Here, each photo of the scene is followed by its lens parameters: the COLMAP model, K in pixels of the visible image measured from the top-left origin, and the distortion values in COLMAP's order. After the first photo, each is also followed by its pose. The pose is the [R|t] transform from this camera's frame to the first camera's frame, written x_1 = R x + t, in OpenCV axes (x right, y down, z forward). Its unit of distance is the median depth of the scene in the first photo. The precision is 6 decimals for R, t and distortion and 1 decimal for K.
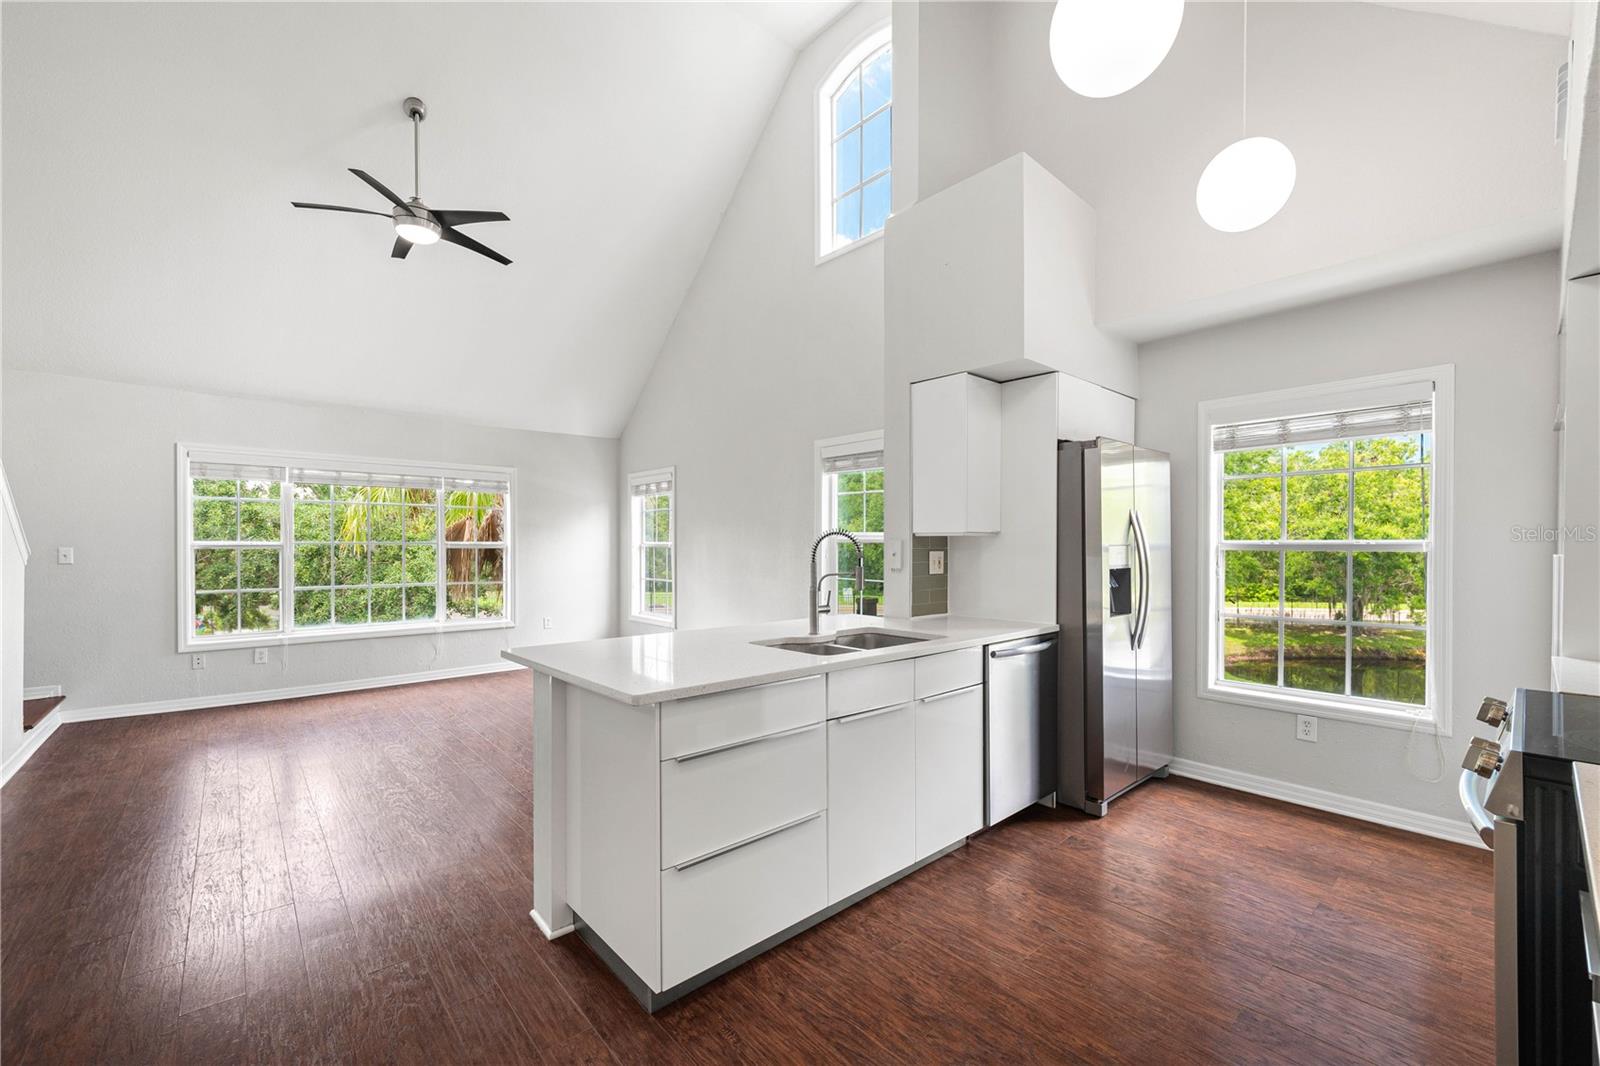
lens RADIAL K [[656.6, 0, 801.9], [0, 656.6, 555.6], [0, 0, 1]] dist [-0.006523, 0.002088]
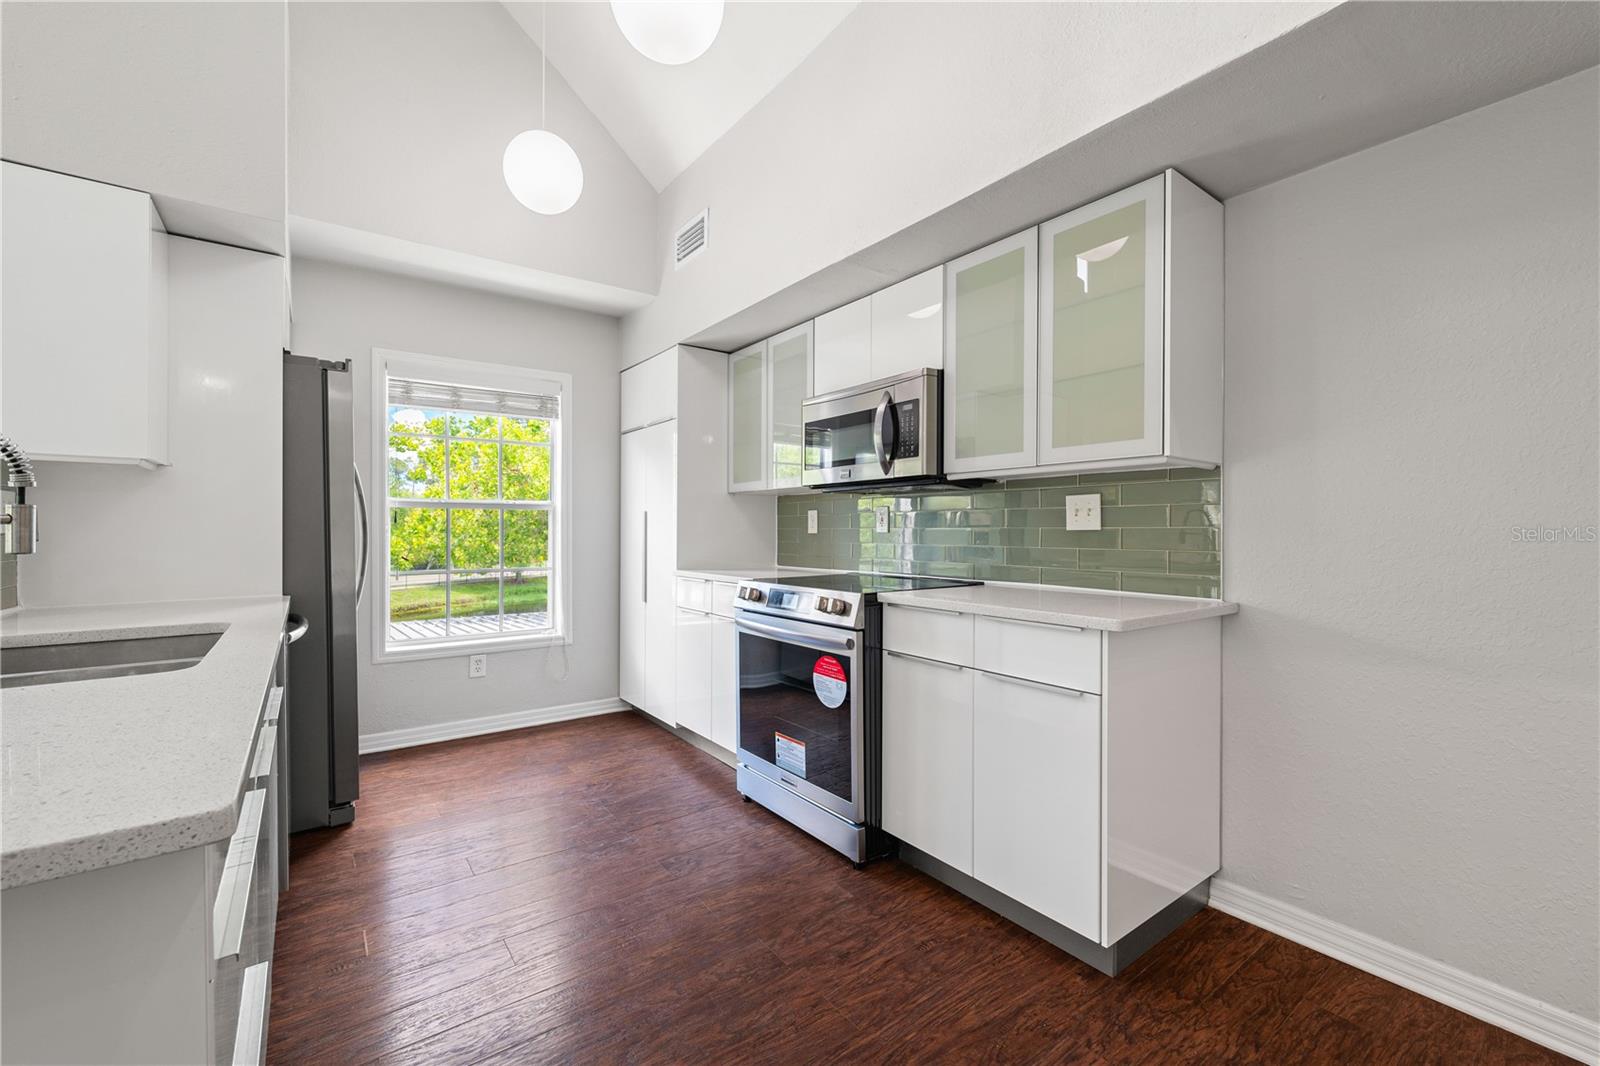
lens RADIAL K [[656.6, 0, 805.2], [0, 656.6, 536.5], [0, 0, 1]] dist [-0.006523, 0.002088]
pose [[0.087359, -0.013066, 0.996091, -0.234211], [0.012134, 0.999854, 0.012051, 0.028206], [-0.996103, 0.011034, 0.087505, 0.271274]]
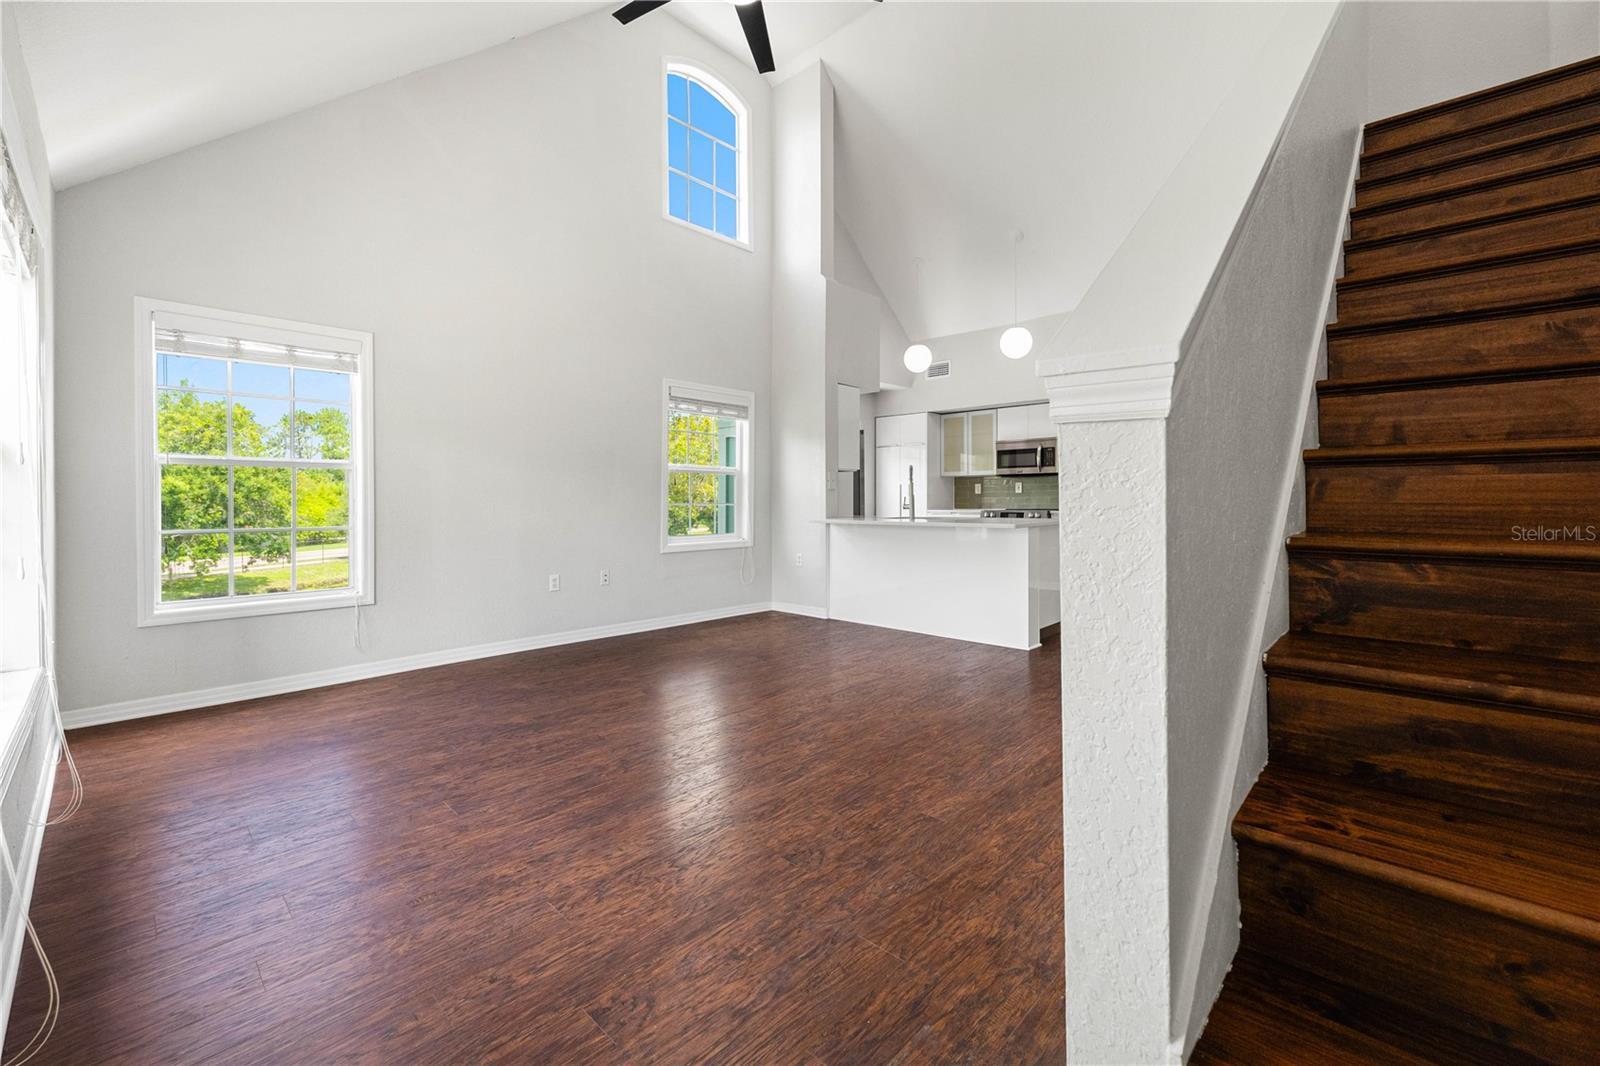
lens RADIAL K [[656.6, 0, 815.6], [0, 656.6, 509.3], [0, 0, 1]] dist [-0.006523, 0.002088]
pose [[-0.103483, -0.016643, 0.994492, -1.326081], [0.021485, 0.999589, 0.018964, 0.034187], [-0.994399, 0.023329, -0.103082, 1.044211]]
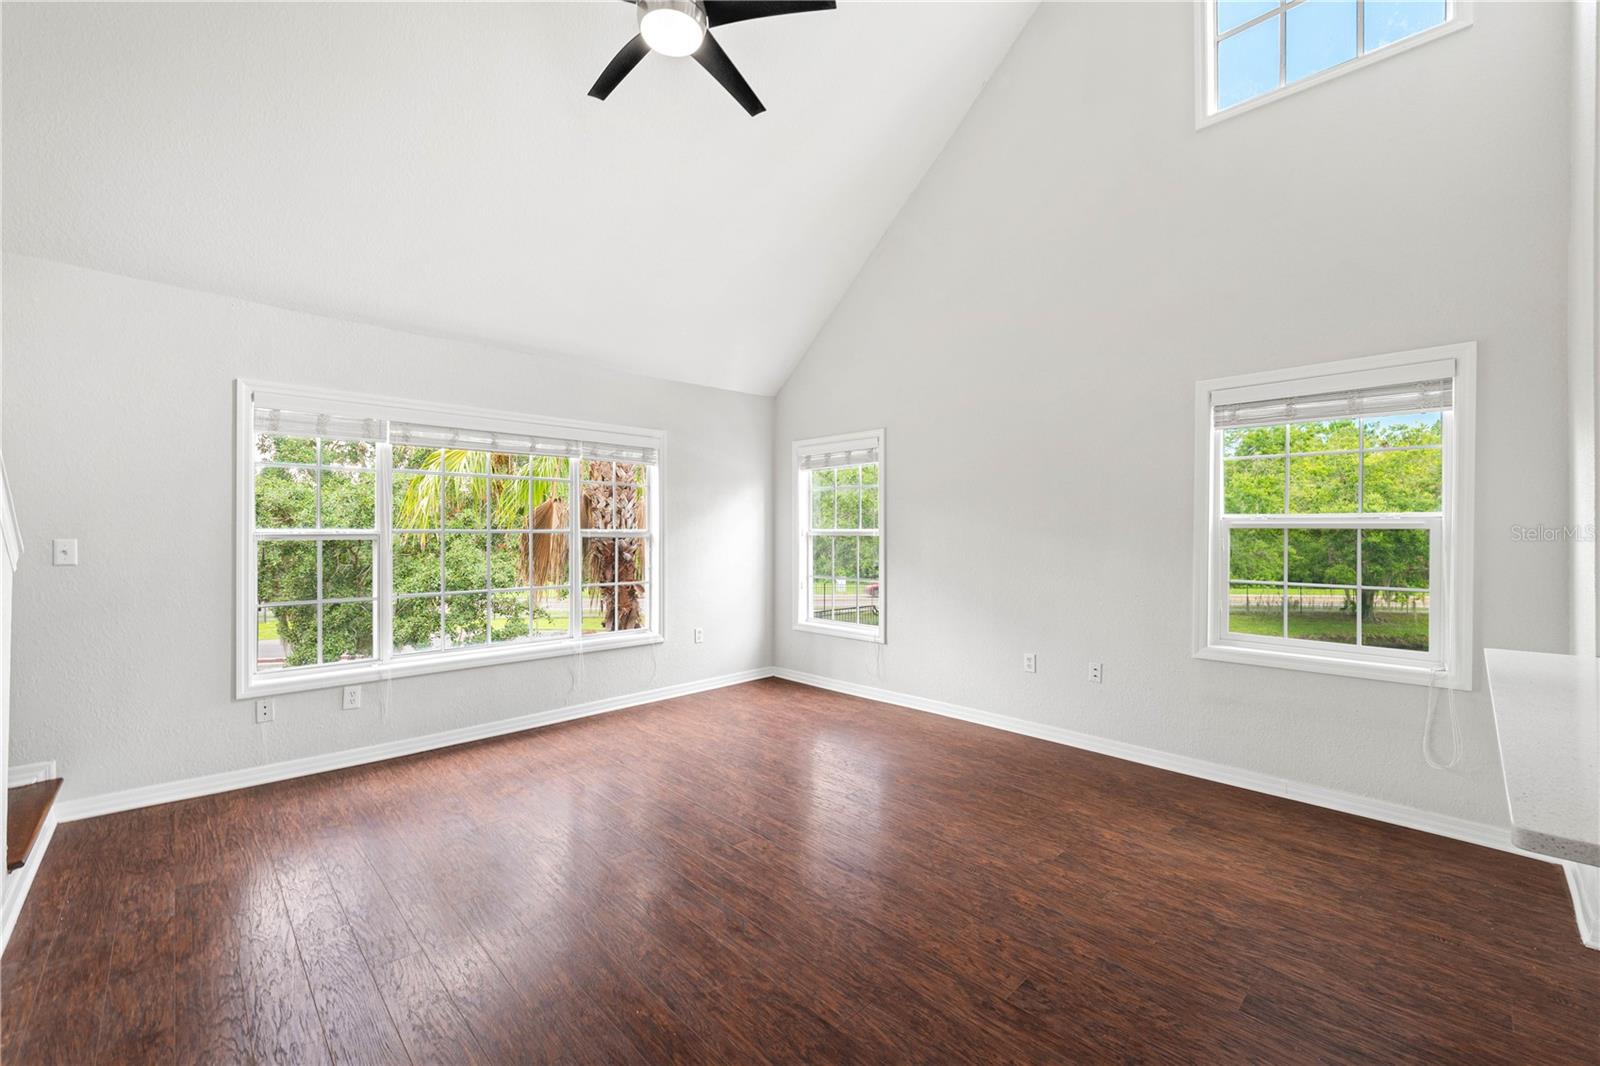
lens RADIAL K [[656.6, 0, 792.6], [0, 656.6, 535.2], [0, 0, 1]] dist [-0.006523, 0.002088]
pose [[0.999266, -0.002840, 0.038207, -0.520047], [0.003317, 0.999917, -0.012415, -0.006739], [-0.038169, 0.012533, 0.999193, 0.398131]]
